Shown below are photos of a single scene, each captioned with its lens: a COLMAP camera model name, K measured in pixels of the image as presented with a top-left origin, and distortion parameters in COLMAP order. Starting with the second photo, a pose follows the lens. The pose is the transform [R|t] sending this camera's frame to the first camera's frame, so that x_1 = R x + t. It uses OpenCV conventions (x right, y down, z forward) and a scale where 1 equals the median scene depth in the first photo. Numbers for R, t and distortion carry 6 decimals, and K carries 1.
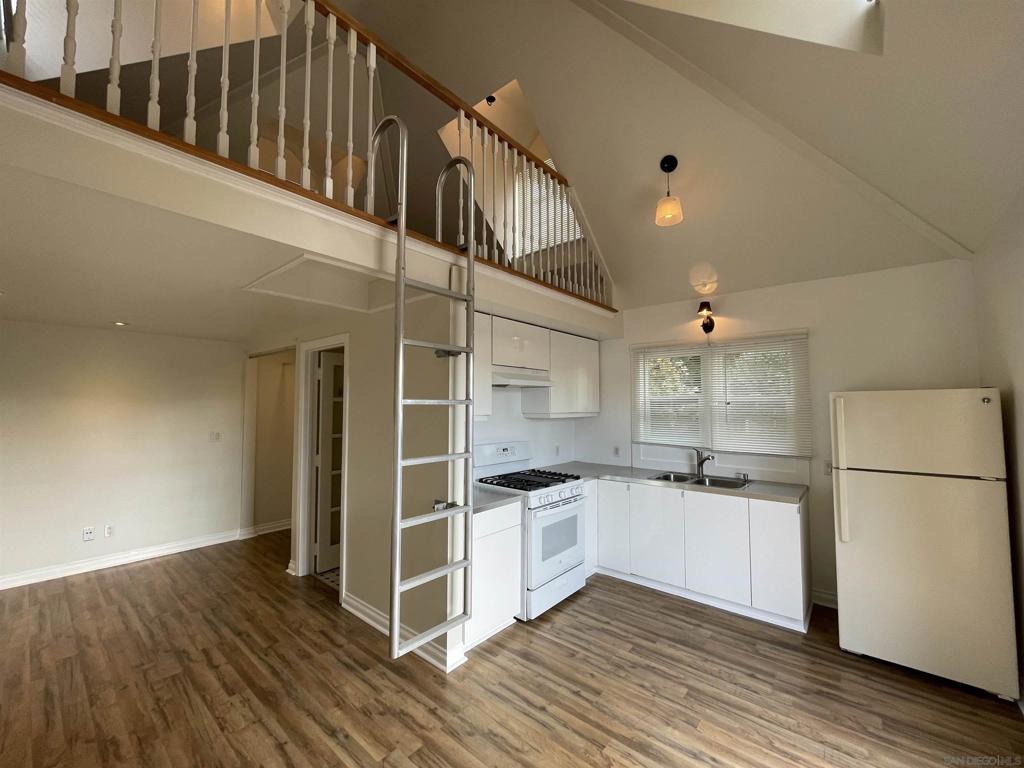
lens RADIAL K [[413.1, 0, 511.7], [0, 413.1, 383.1], [0, 0, 1]] dist [-0.002502, -0.000093]
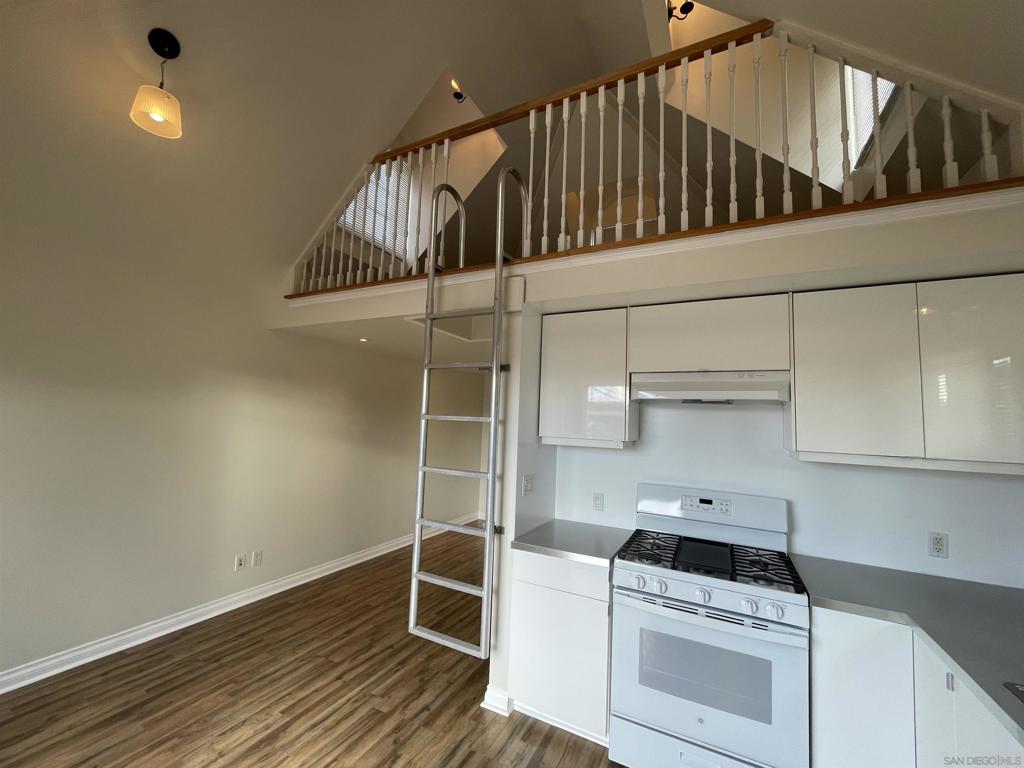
lens RADIAL K [[413.1, 0, 512.9], [0, 413.1, 384.3], [0, 0, 1]] dist [-0.002502, -0.000093]
pose [[0.229452, -0.079151, -0.970096, 0.720847], [0.008643, 0.996814, -0.079287, 0.036642], [0.973281, 0.009808, 0.229406, 0.728781]]
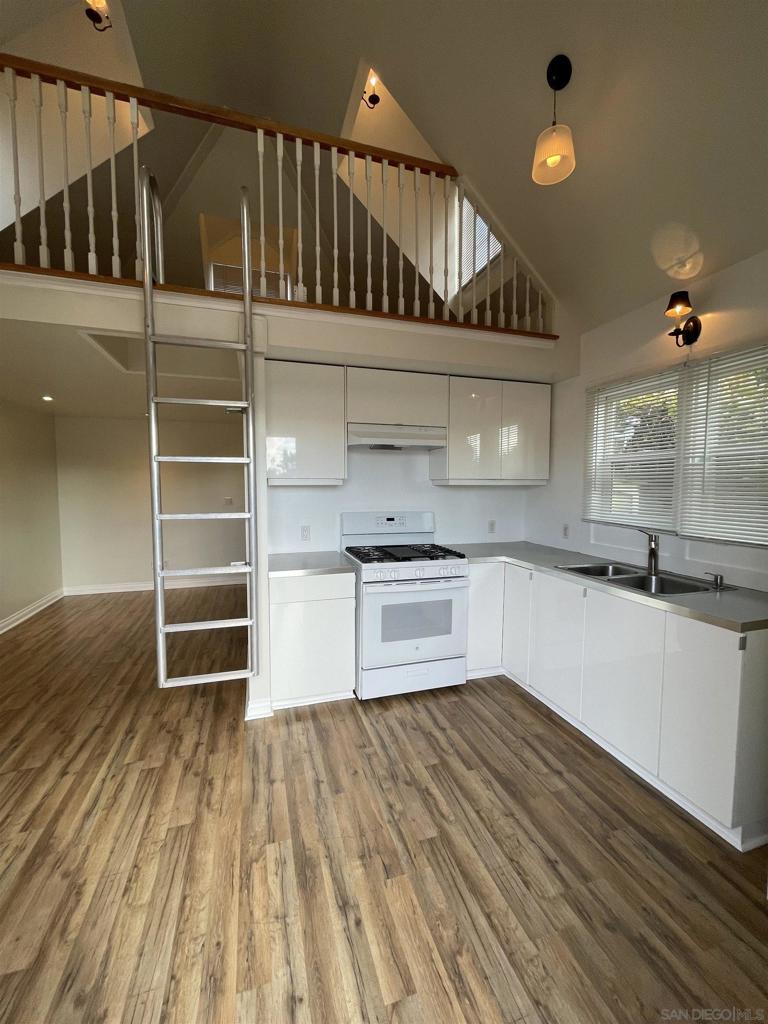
lens RADIAL K [[413.1, 0, 384.1], [0, 413.1, 510.4], [0, 0, 1]] dist [-0.002502, -0.000093]
pose [[0.846935, 0.031466, -0.530765, 0.587668], [0.028393, 0.994146, 0.104244, 0.062841], [0.530938, -0.103358, 0.841084, 0.309262]]
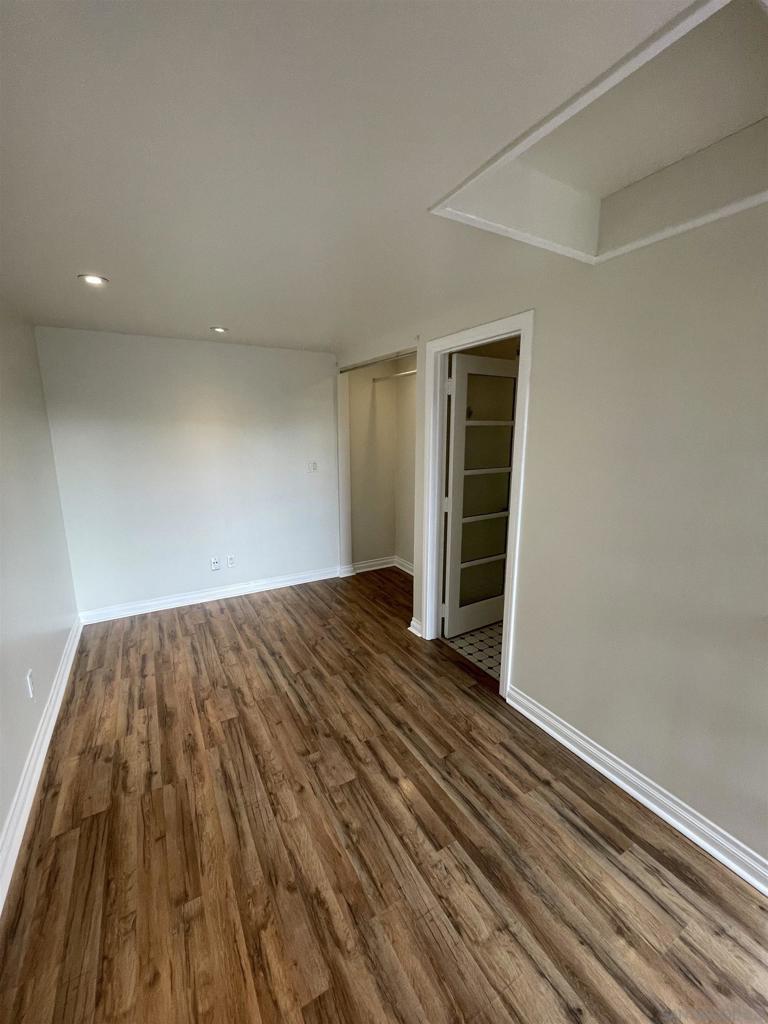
lens RADIAL K [[413.1, 0, 384.8], [0, 413.1, 508.4], [0, 0, 1]] dist [-0.002502, -0.000093]
pose [[0.942636, 0.061866, -0.328040, -0.452028], [0.018925, 0.971193, 0.237541, 0.014426], [0.333286, -0.230122, 0.914311, 0.360490]]
